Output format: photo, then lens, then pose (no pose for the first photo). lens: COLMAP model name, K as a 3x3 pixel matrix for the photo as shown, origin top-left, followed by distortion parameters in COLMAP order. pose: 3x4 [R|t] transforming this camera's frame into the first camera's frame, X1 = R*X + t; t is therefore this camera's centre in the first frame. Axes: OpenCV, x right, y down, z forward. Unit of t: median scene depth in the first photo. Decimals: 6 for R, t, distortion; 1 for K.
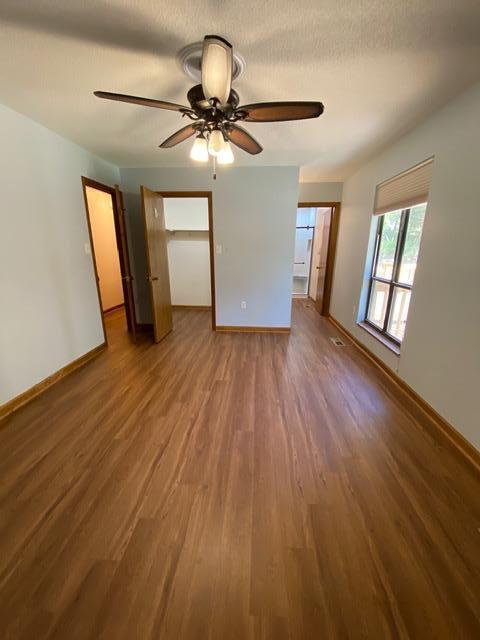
lens RADIAL K [[259.4, 0, 241.9], [0, 259.4, 319.8], [0, 0, 1]] dist [0.026763, -0.020322]
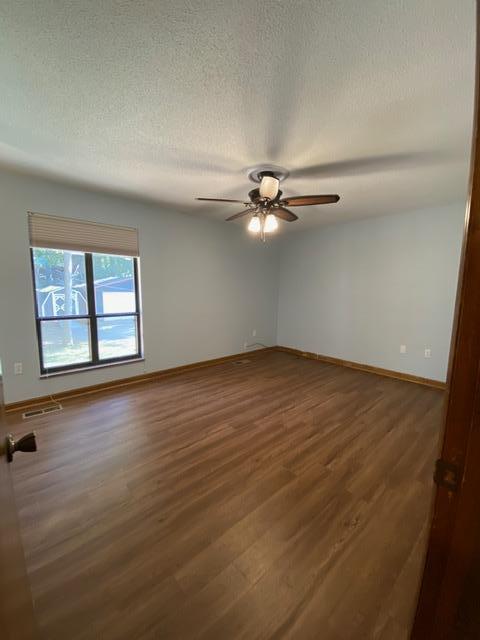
lens RADIAL K [[259.4, 0, 241.9], [0, 259.4, 319.8], [0, 0, 1]] dist [0.026763, -0.020322]
pose [[-0.719761, -0.108746, 0.685652, -0.823385], [0.171586, 0.929145, 0.327486, -0.492672], [-0.672683, 0.353360, -0.650103, 1.700067]]
